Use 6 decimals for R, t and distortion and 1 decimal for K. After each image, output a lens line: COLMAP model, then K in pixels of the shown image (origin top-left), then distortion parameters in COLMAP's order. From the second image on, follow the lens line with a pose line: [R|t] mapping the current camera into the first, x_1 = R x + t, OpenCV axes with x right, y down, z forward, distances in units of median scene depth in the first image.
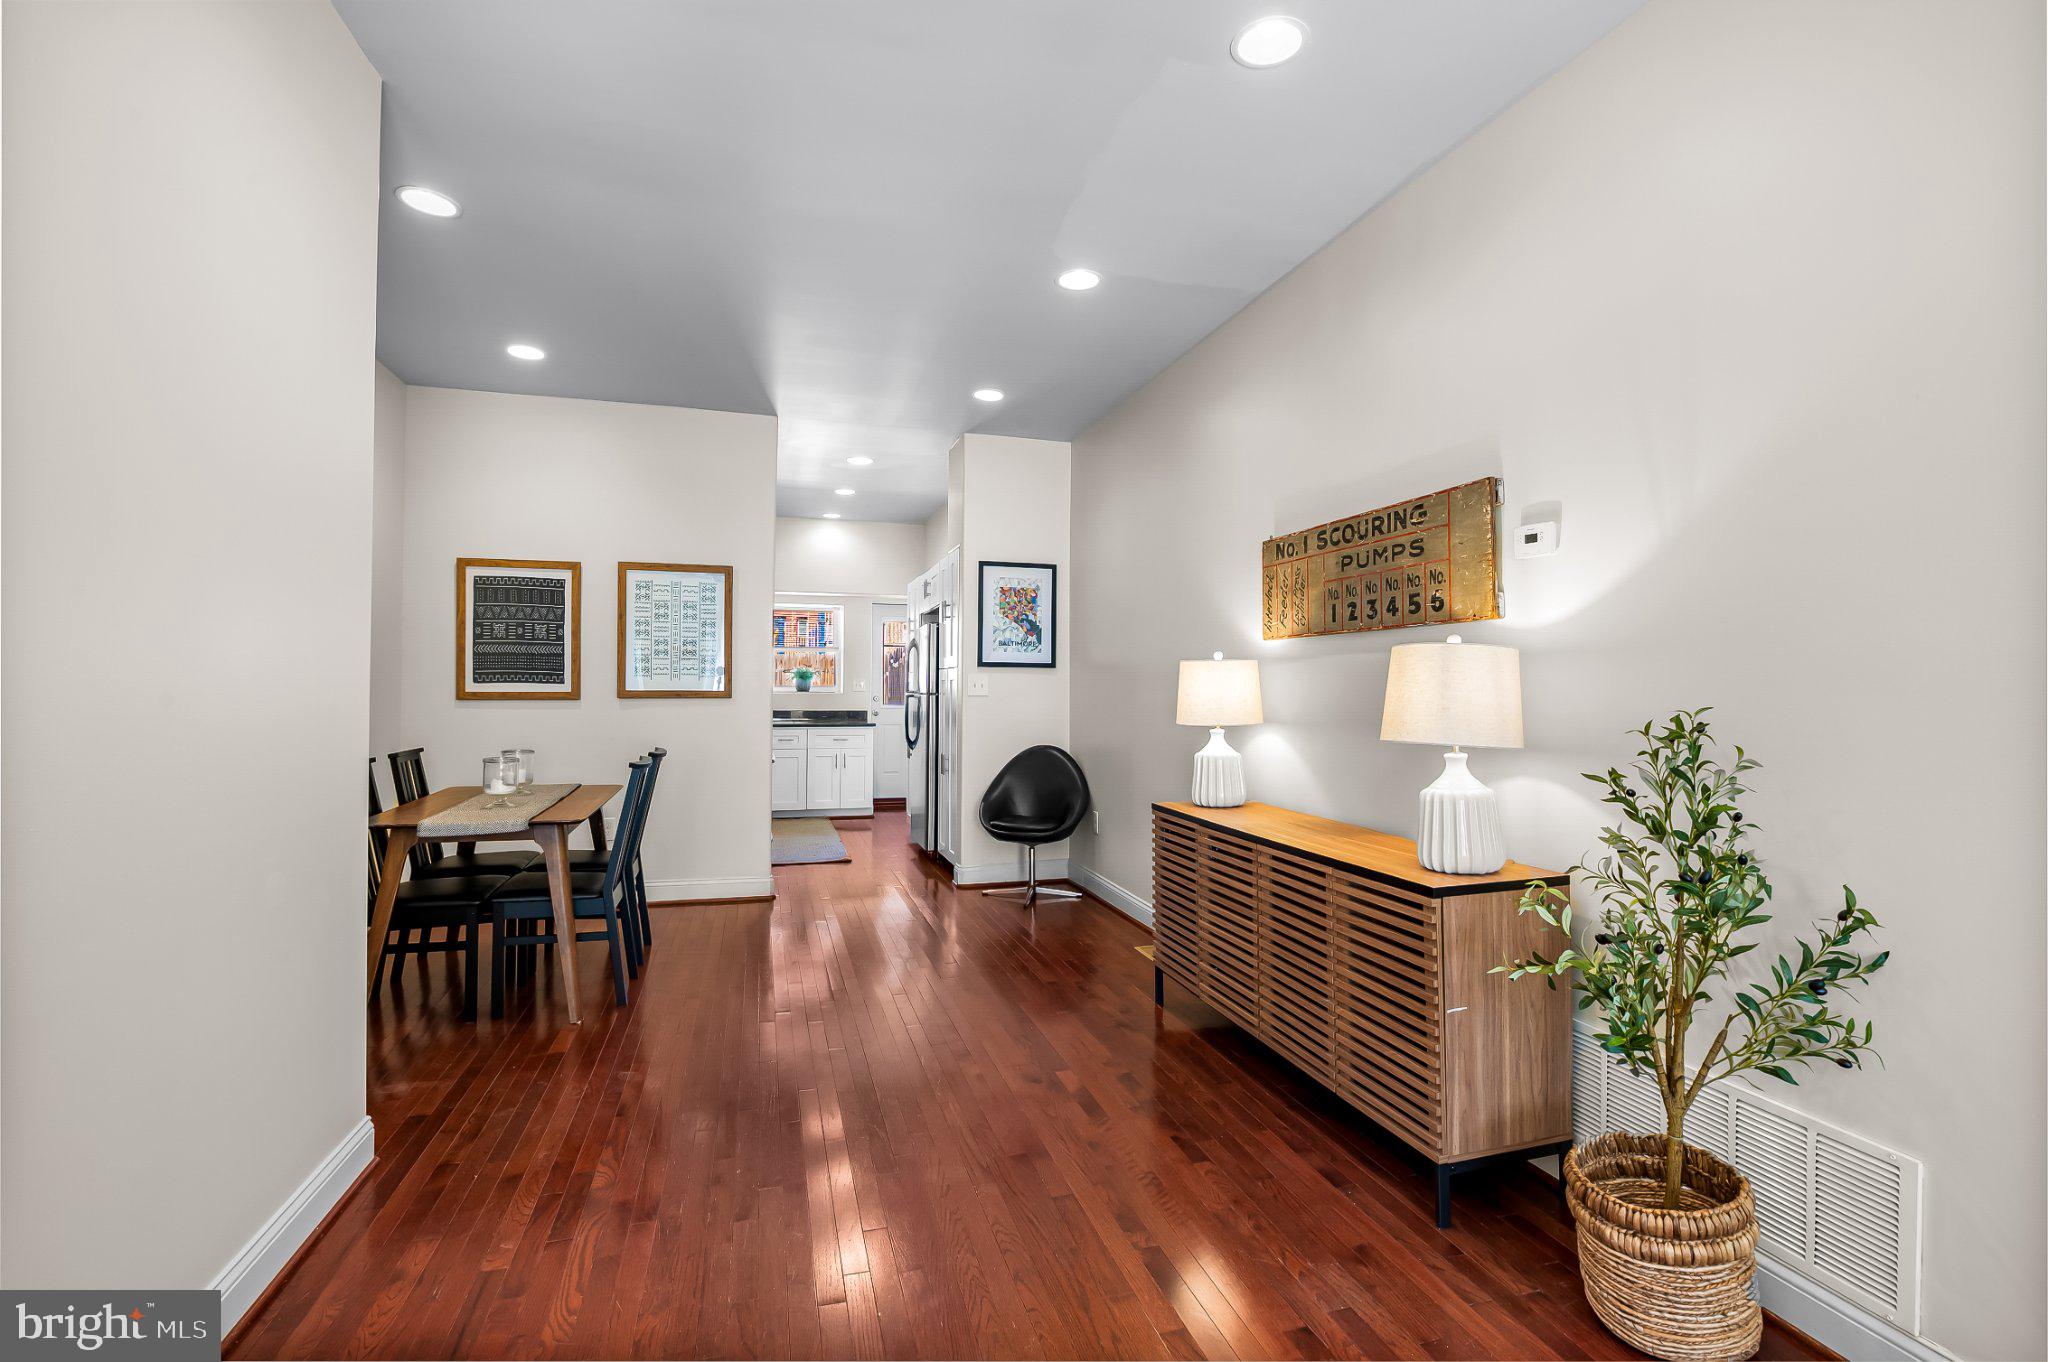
lens RADIAL K [[979.1, 0, 1033.2], [0, 979.1, 681.2], [0, 0, 1]] dist [-0.001099, -0.000046]
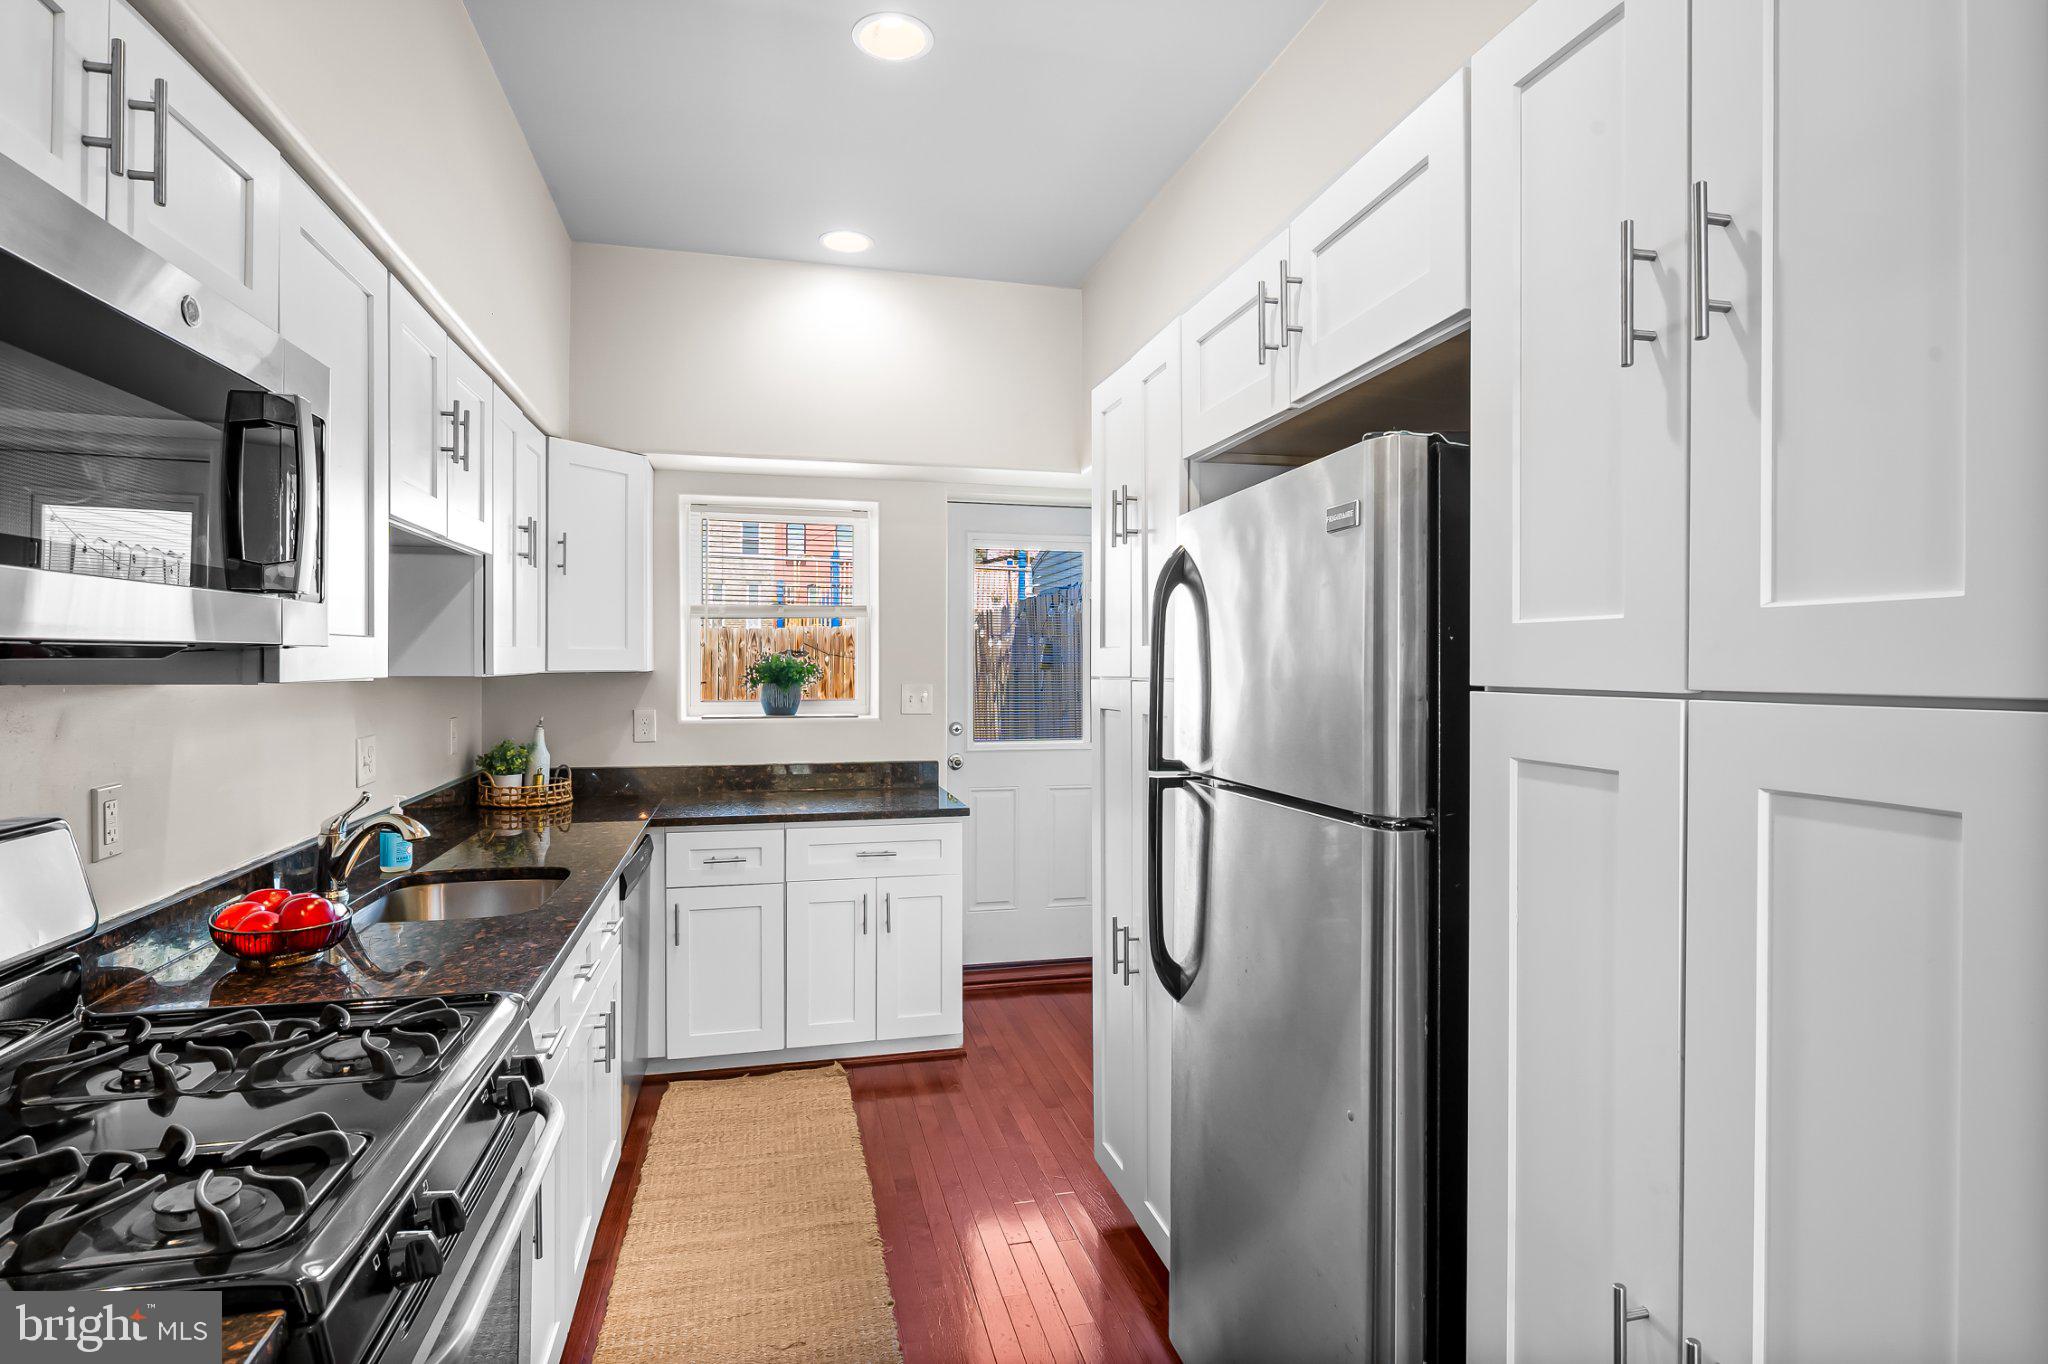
lens RADIAL K [[1050.0, 0, 1030.5], [0, 1050.0, 671.8], [0, 0, 1]] dist [-0.009362, 0.000499]
pose [[0.999430, -0.003682, -0.033559, -0.198861], [0.004163, 0.999889, 0.014283, -0.022562], [0.033502, -0.014414, 0.999335, 0.966941]]
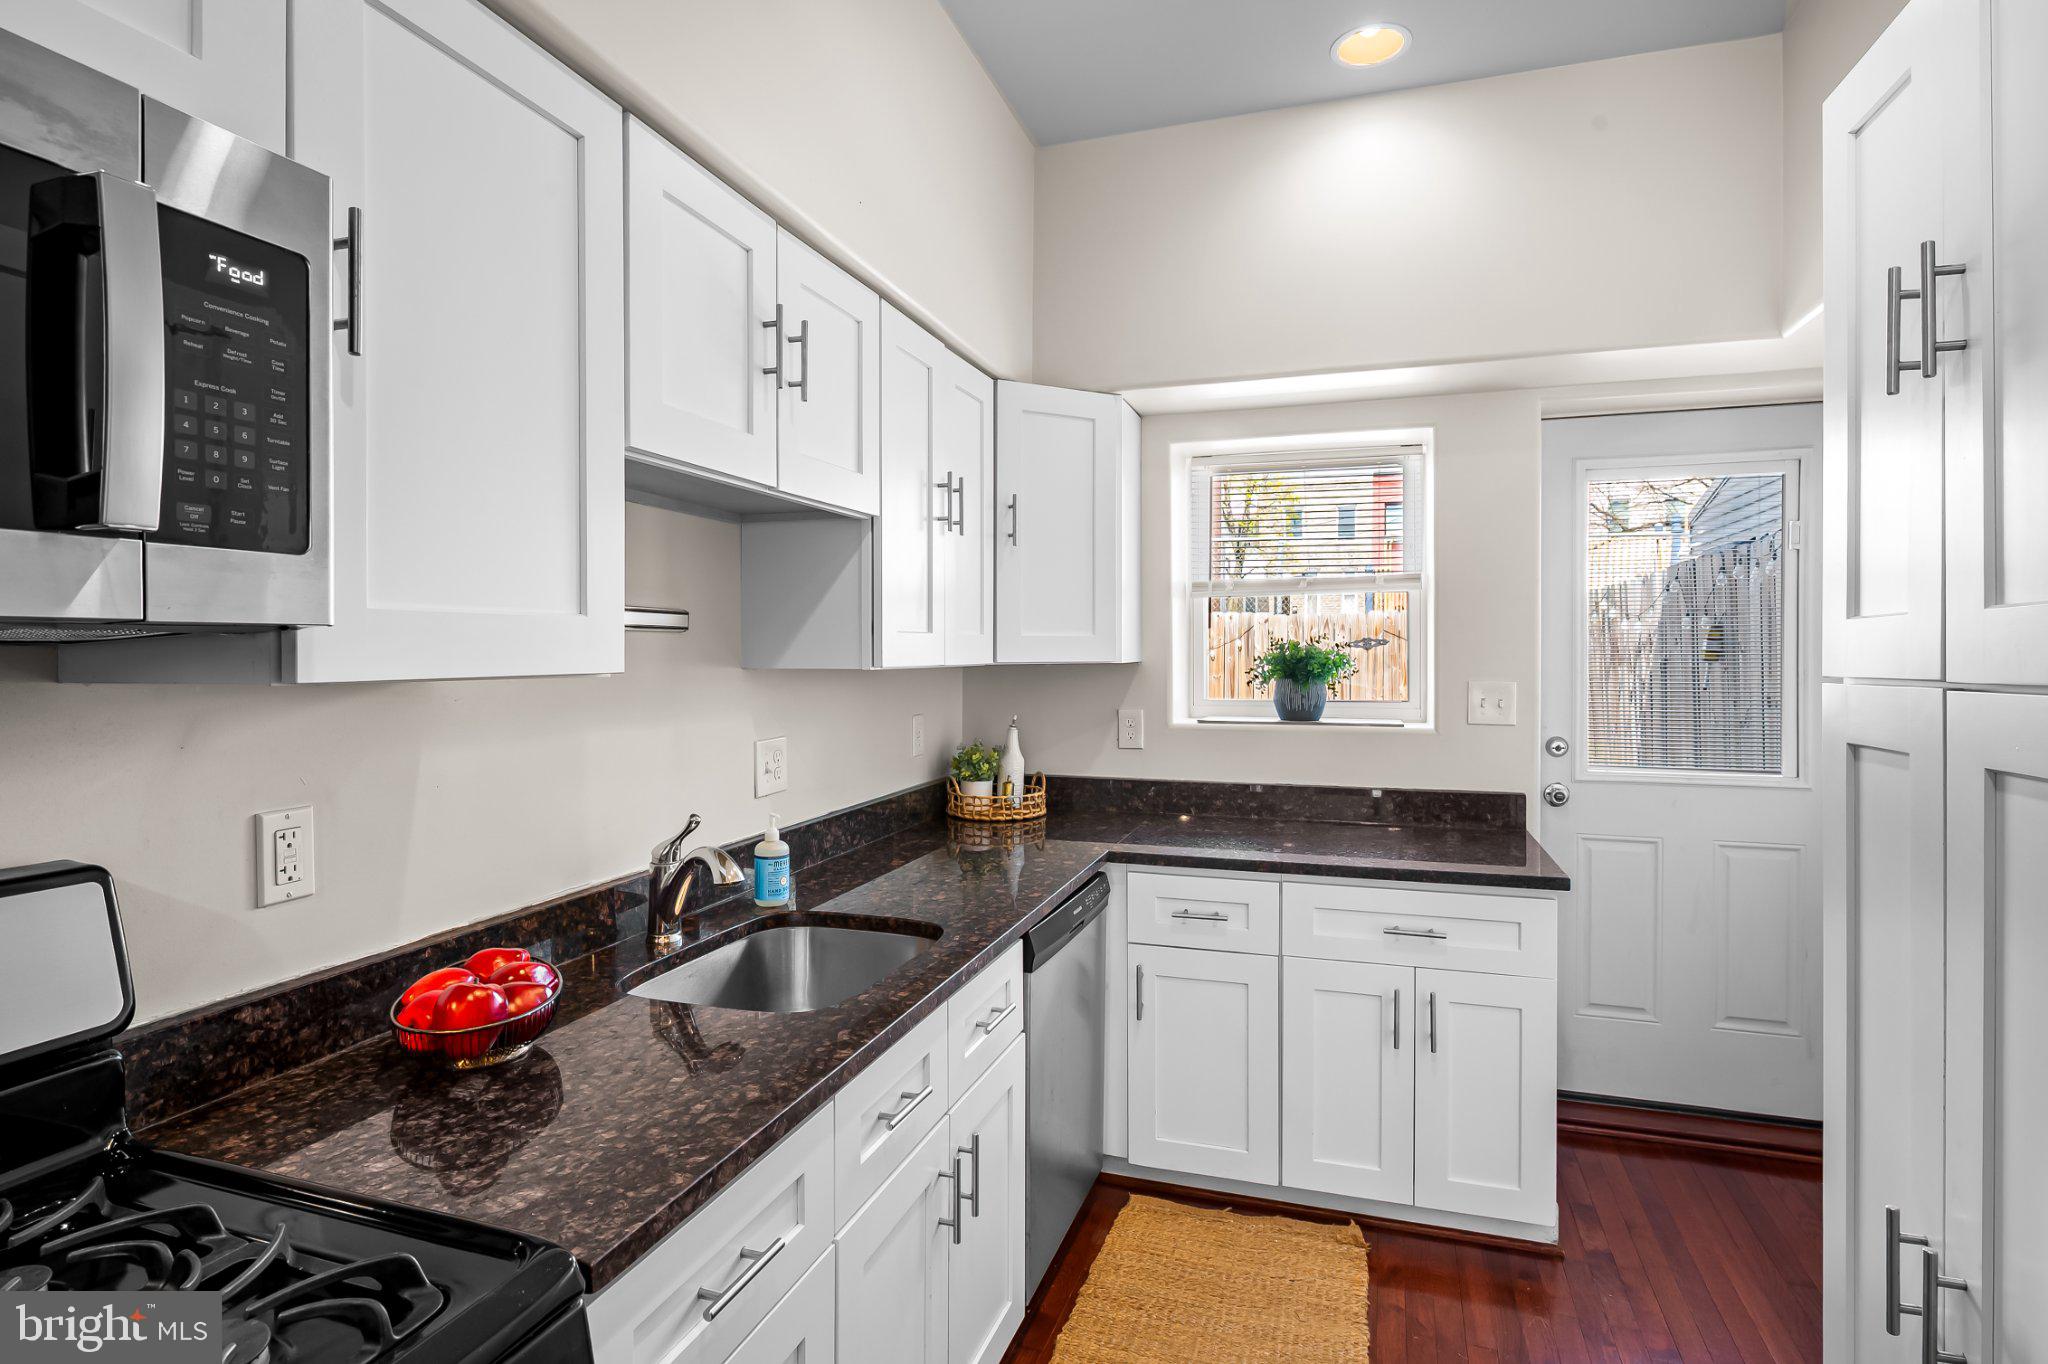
lens RADIAL K [[1050.0, 0, 1020.7], [0, 1050.0, 663.6], [0, 0, 1]] dist [-0.009362, 0.000499]
pose [[0.824118, -0.001534, -0.566416, -0.203011], [0.009913, 0.999882, 0.011716, -0.020864], [0.566331, -0.015270, 0.824036, 1.147348]]
